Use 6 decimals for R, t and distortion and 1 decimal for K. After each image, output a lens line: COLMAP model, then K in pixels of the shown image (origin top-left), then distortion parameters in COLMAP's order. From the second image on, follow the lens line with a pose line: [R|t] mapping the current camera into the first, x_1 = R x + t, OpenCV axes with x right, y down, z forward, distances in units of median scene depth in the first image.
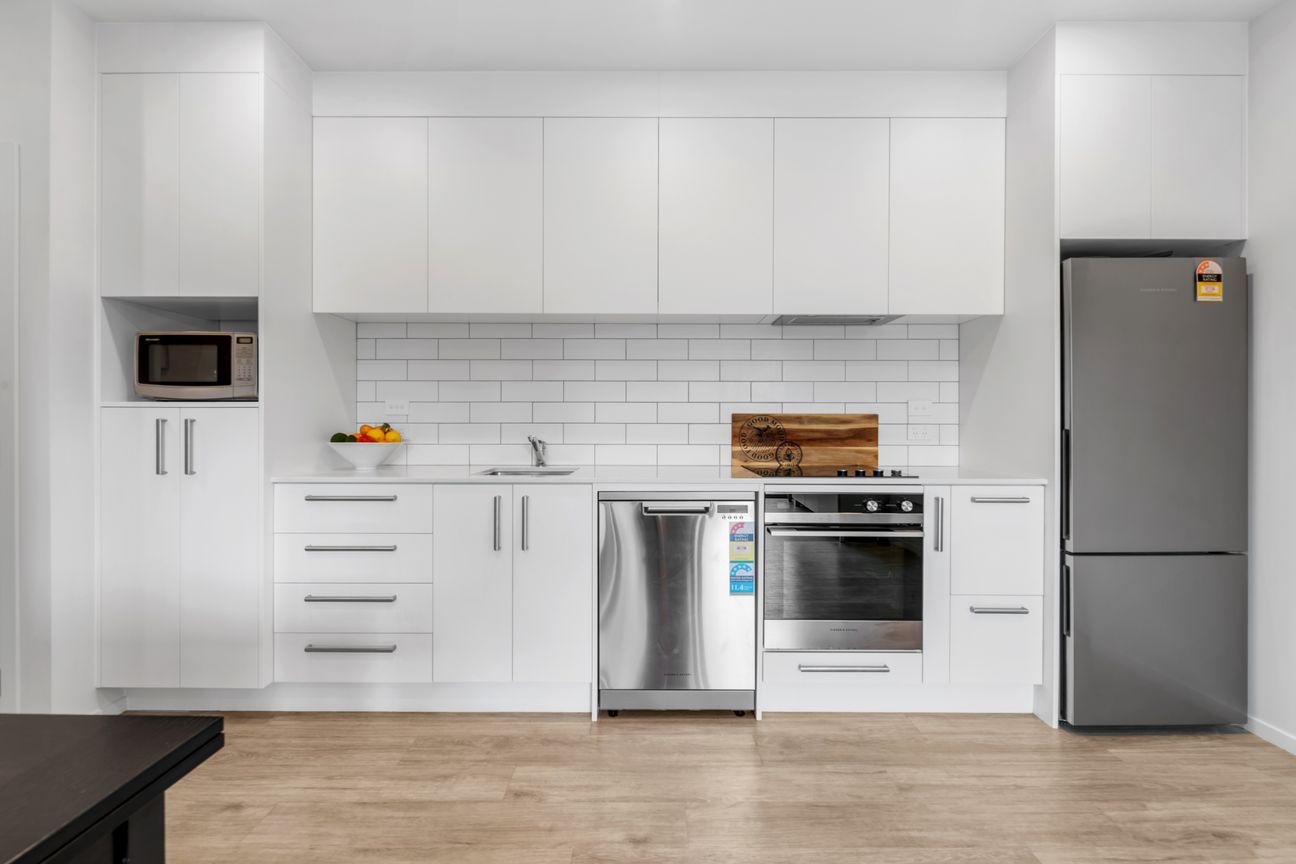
lens RADIAL K [[564.4, 0, 651.4], [0, 564.4, 419.7], [0, 0, 1]] dist [-0.001229, -0.000125]
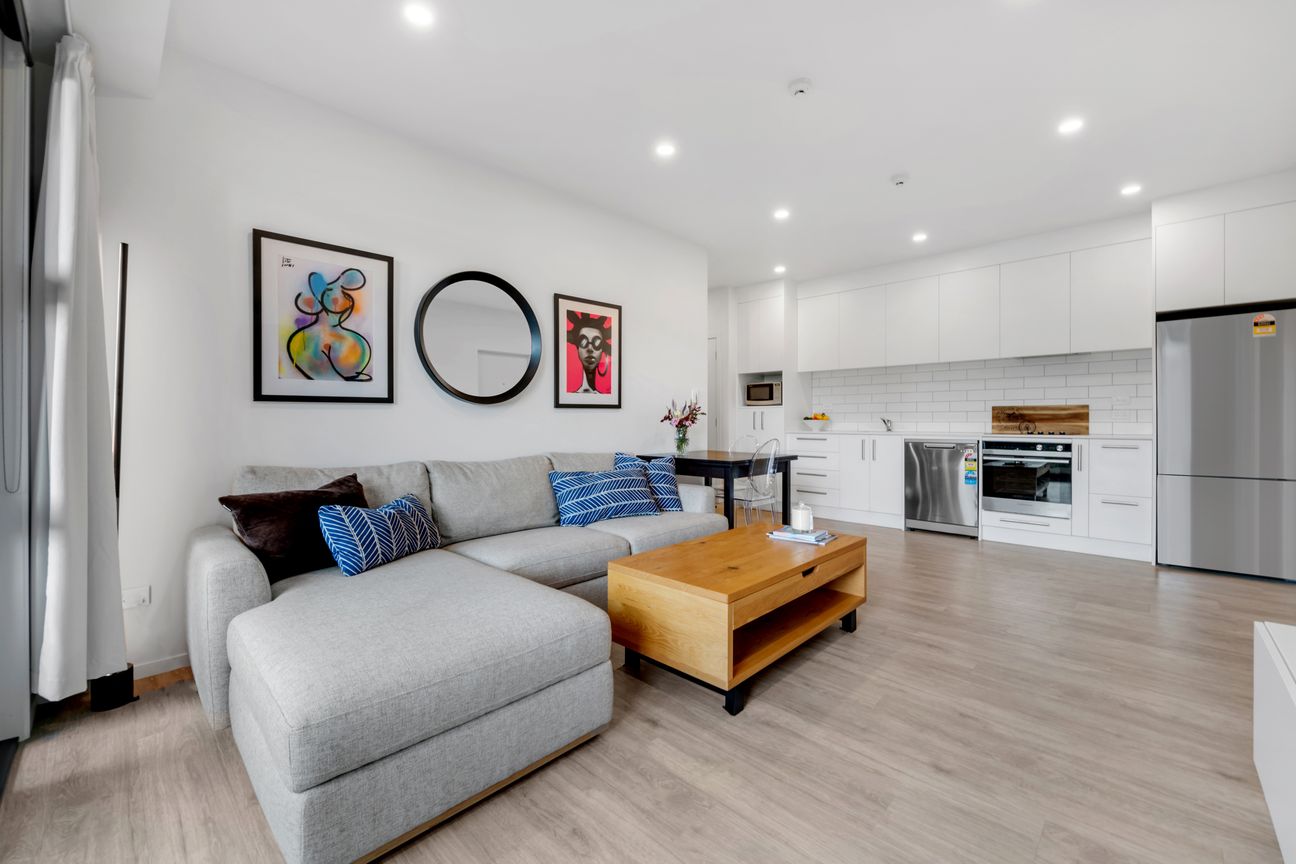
lens RADIAL K [[521.4, 0, 647.0], [0, 521.4, 422.8], [0, 0, 1]] dist [0.000204, -0.000082]
pose [[0.717706, 0.000542, -0.696346, 0.546718], [0.004706, 0.999973, 0.005630, 0.031460], [0.696331, -0.007318, 0.717684, -1.138057]]
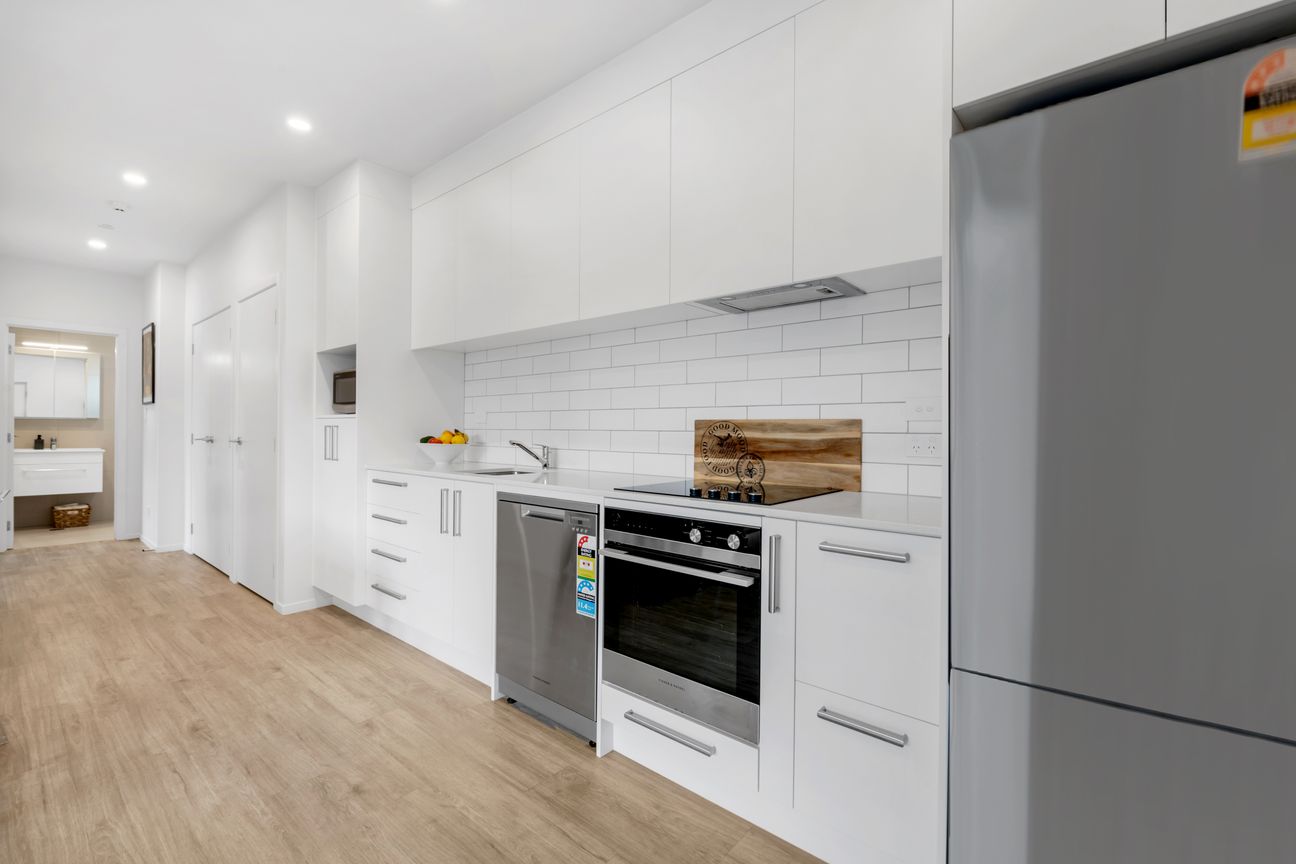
lens RADIAL K [[556.2, 0, 648.0], [0, 556.2, 432.0], [0, 0, 1]] dist [0.000146, -0.000125]
pose [[0.765326, 0.006066, -0.643614, 0.650447], [-0.006566, 0.999977, 0.001617, 0.007210], [0.643609, 0.002988, 0.765348, 0.289207]]
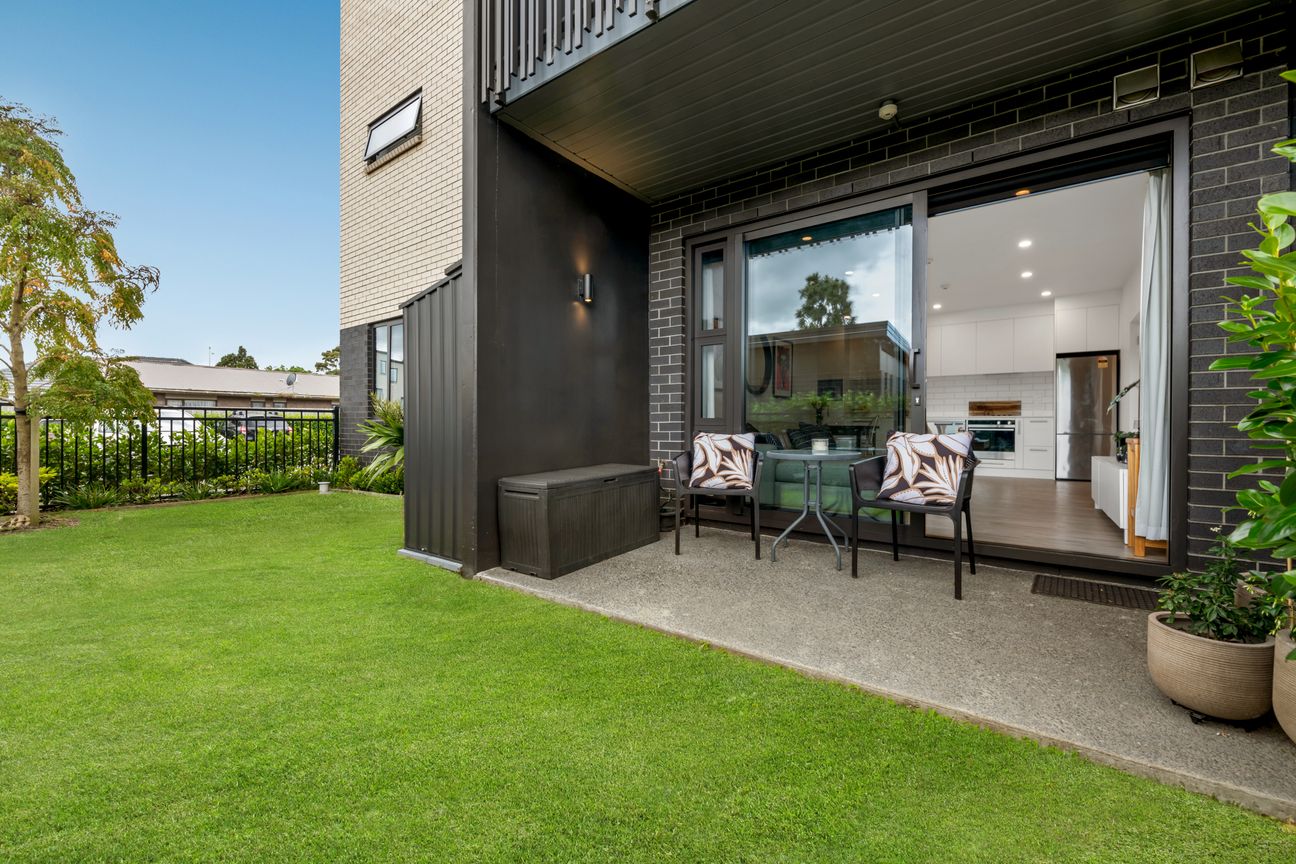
lens RADIAL K [[514.6, 0, 648.0], [0, 514.6, 432.0], [0, 0, 1]] dist [0.000351, -0.000010]
pose [[0.804498, 0.009704, -0.593876, 0.435860], [0.000791, 0.999848, 0.017409, 0.118616], [0.593955, -0.014476, 0.804368, -2.675335]]
